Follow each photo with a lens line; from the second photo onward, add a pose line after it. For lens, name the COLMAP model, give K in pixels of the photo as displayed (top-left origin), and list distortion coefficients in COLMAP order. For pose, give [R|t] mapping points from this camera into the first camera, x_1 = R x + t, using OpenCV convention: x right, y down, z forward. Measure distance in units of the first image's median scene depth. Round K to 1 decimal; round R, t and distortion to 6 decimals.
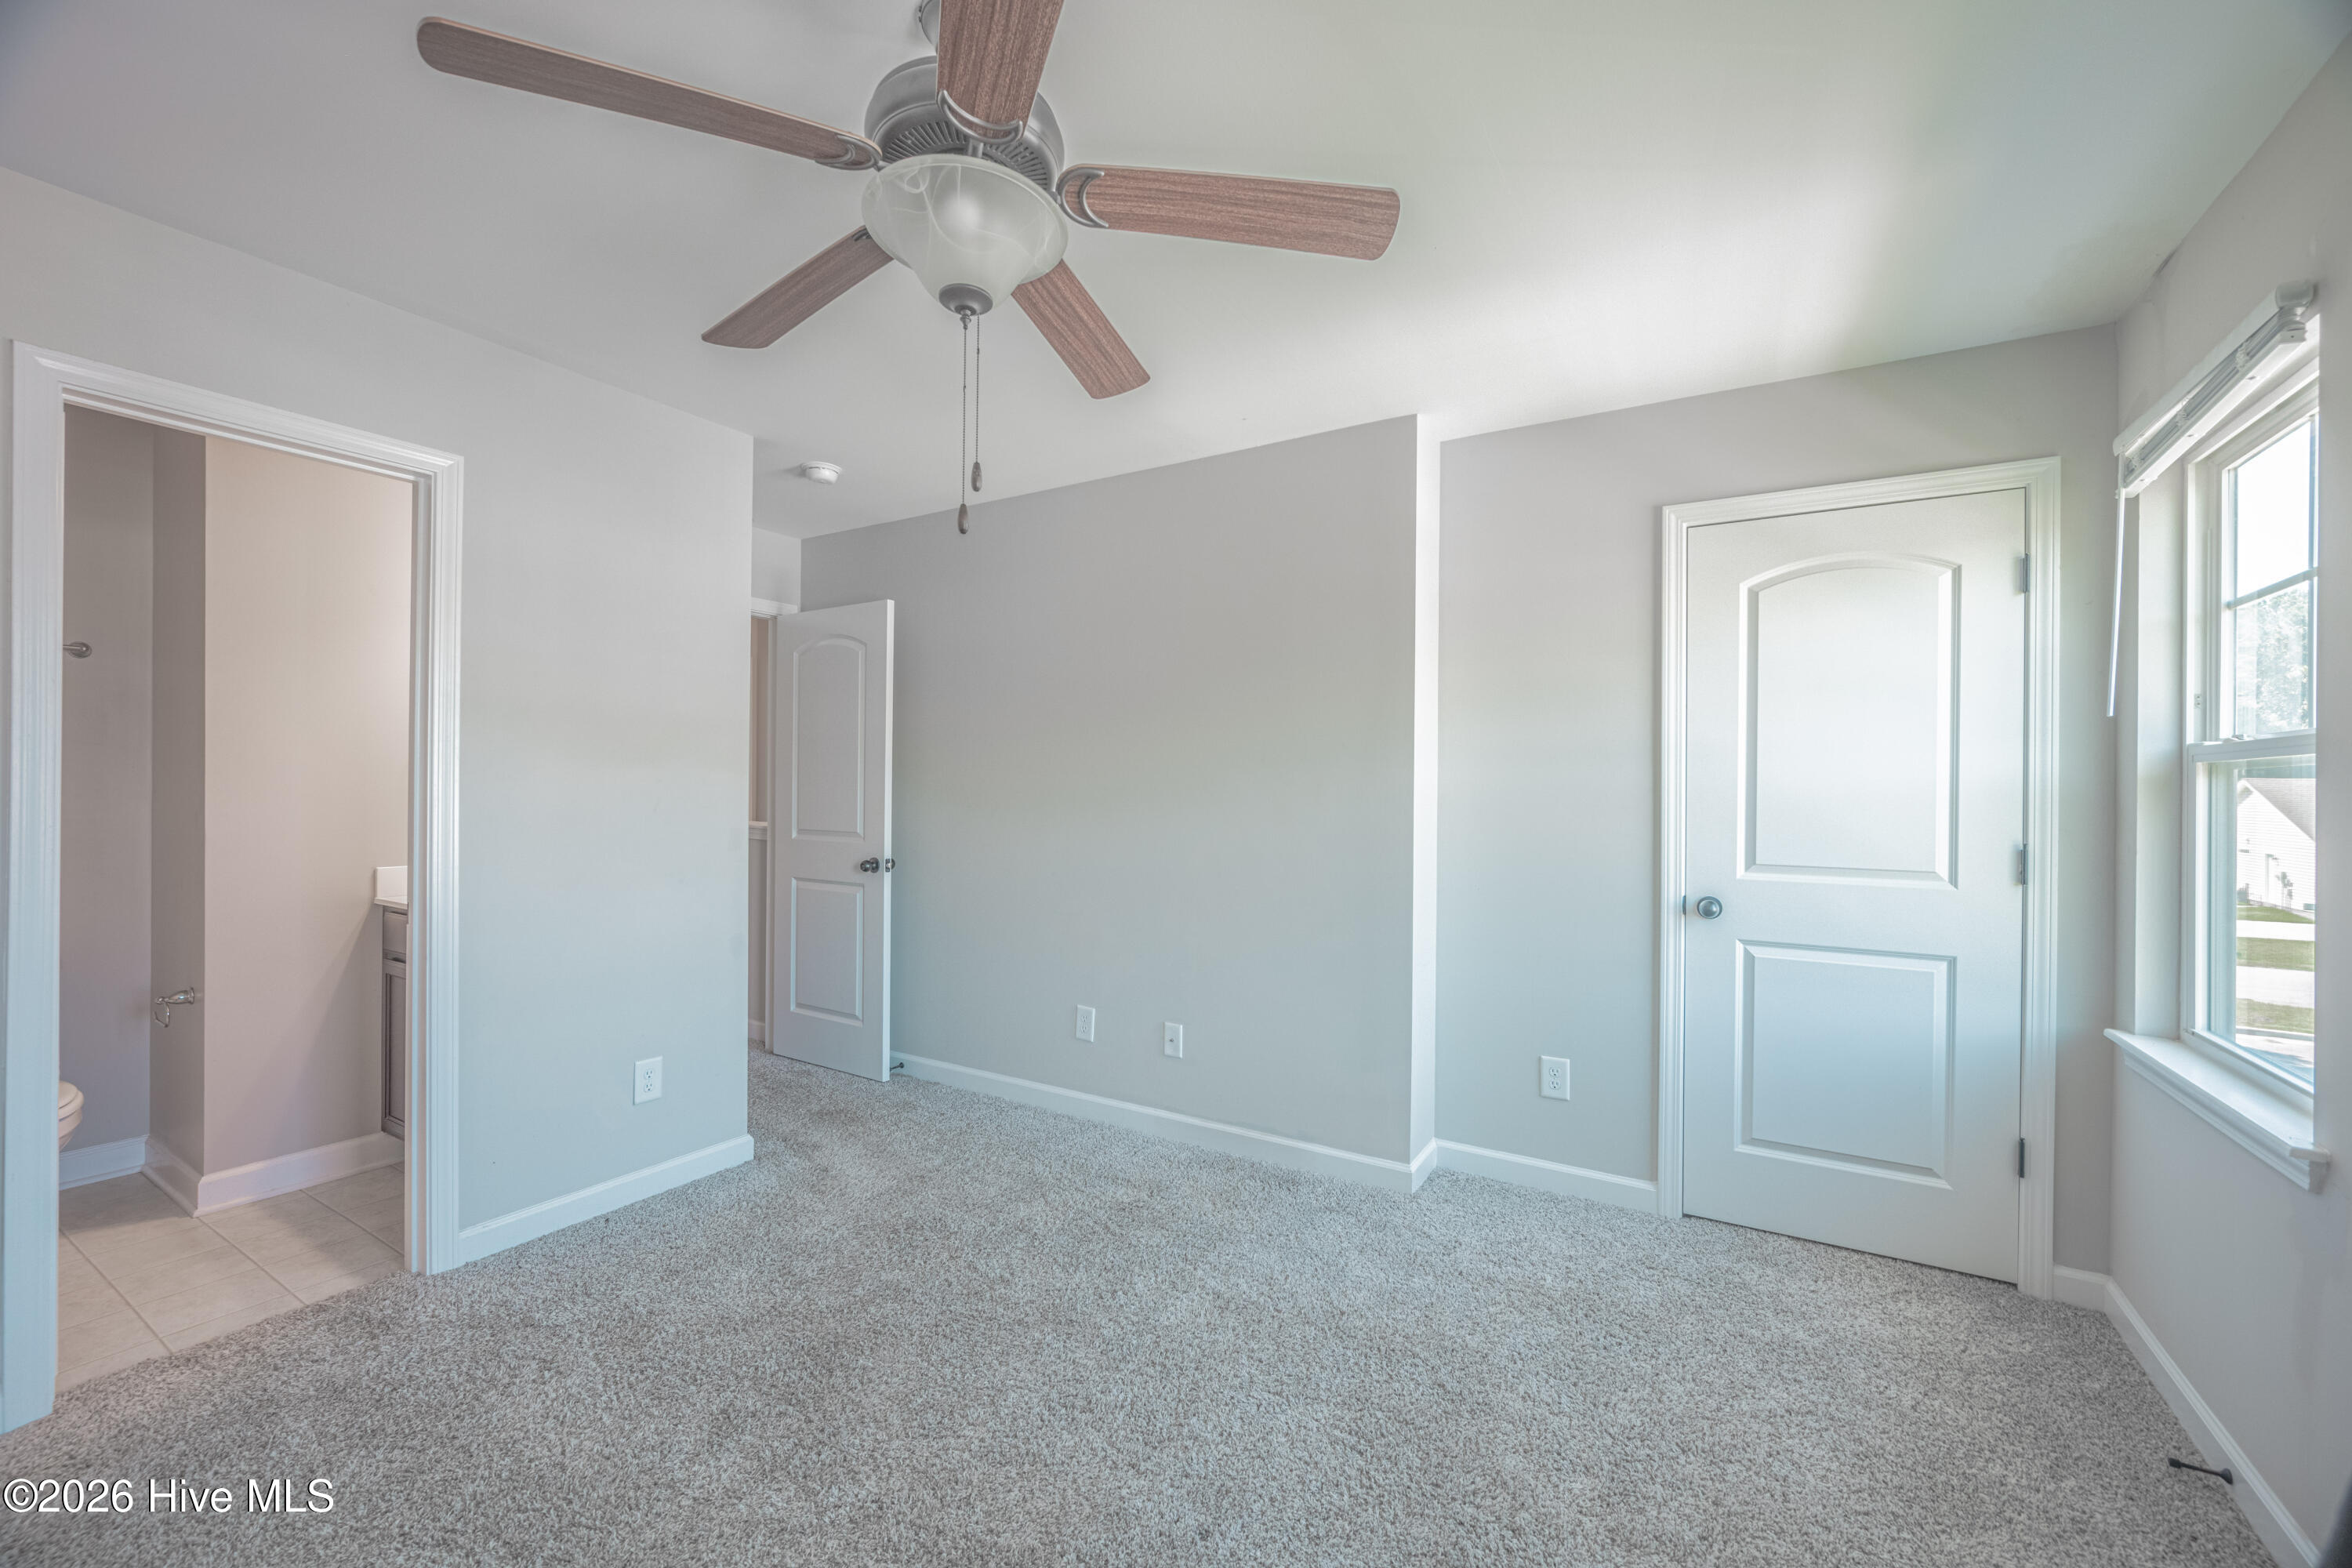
lens RADIAL K [[929.7, 0, 1177.9], [0, 929.7, 785.8], [0, 0, 1]] dist [-0.003226, -0.000334]
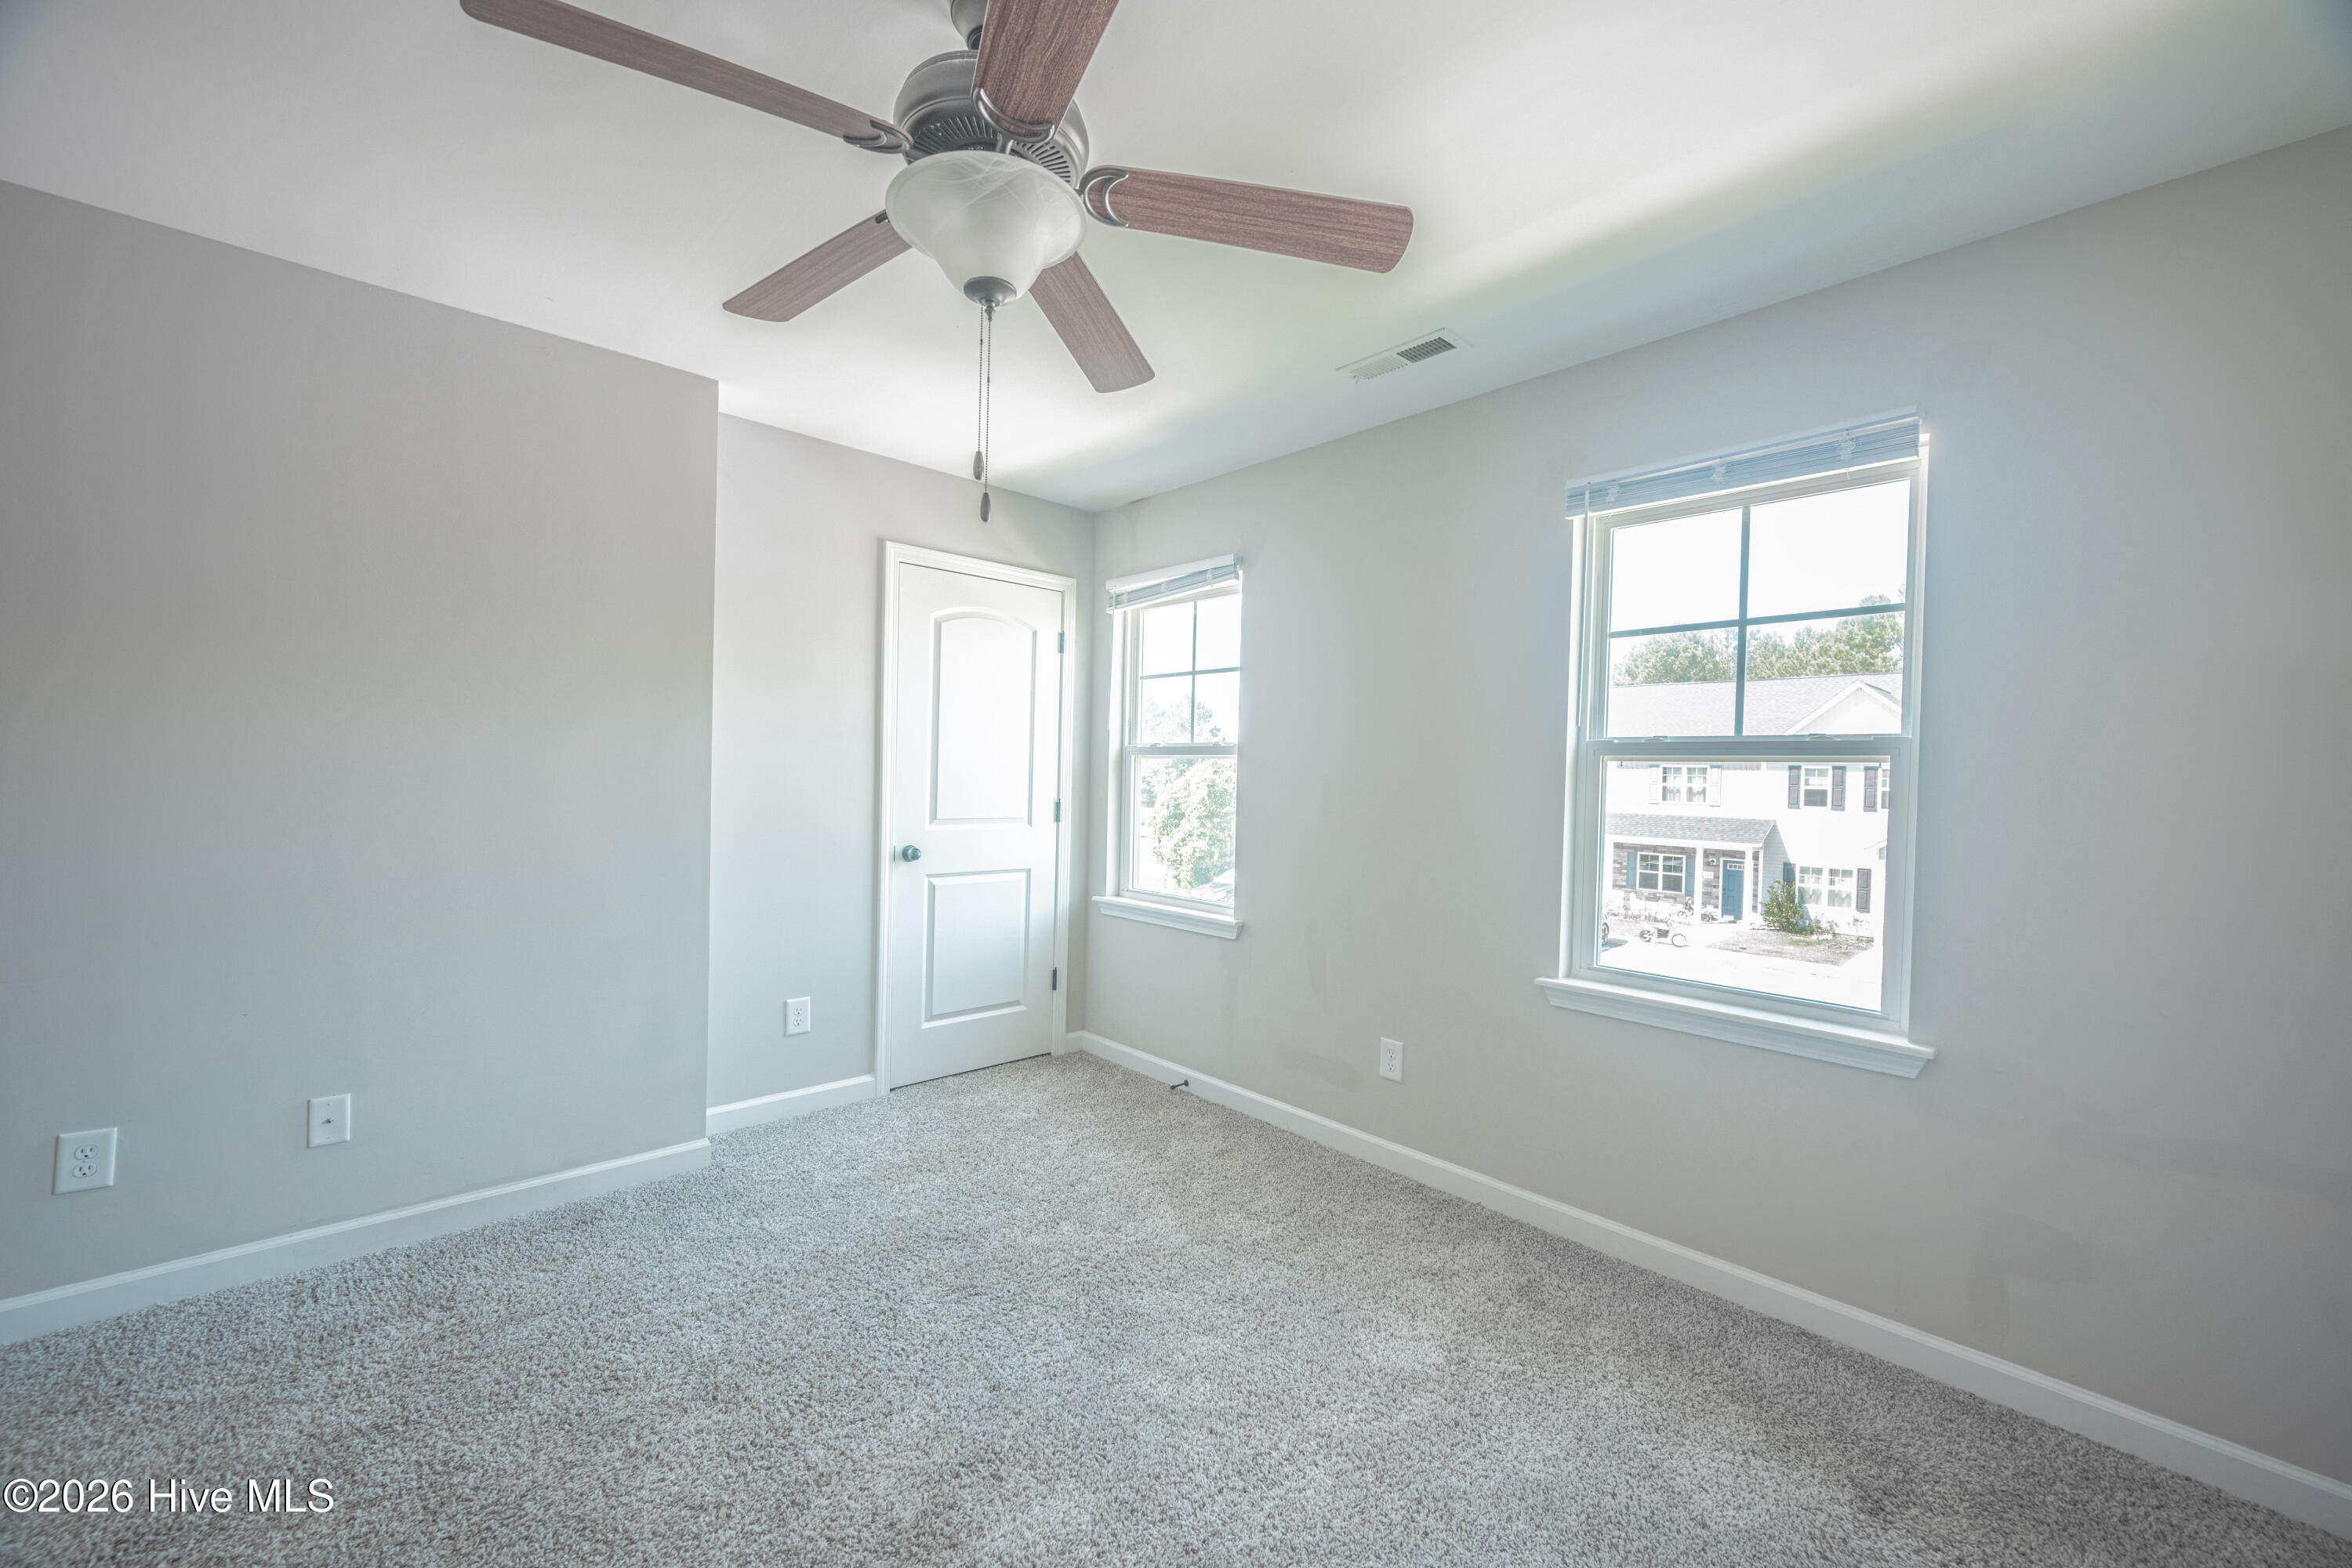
lens RADIAL K [[929.7, 0, 1184.5], [0, 929.7, 787.2], [0, 0, 1]] dist [-0.003226, -0.000334]
pose [[0.268856, -0.016772, 0.963034, -0.653051], [-0.023385, 0.999440, 0.023934, -0.005447], [-0.962897, -0.028955, 0.268313, 0.287471]]
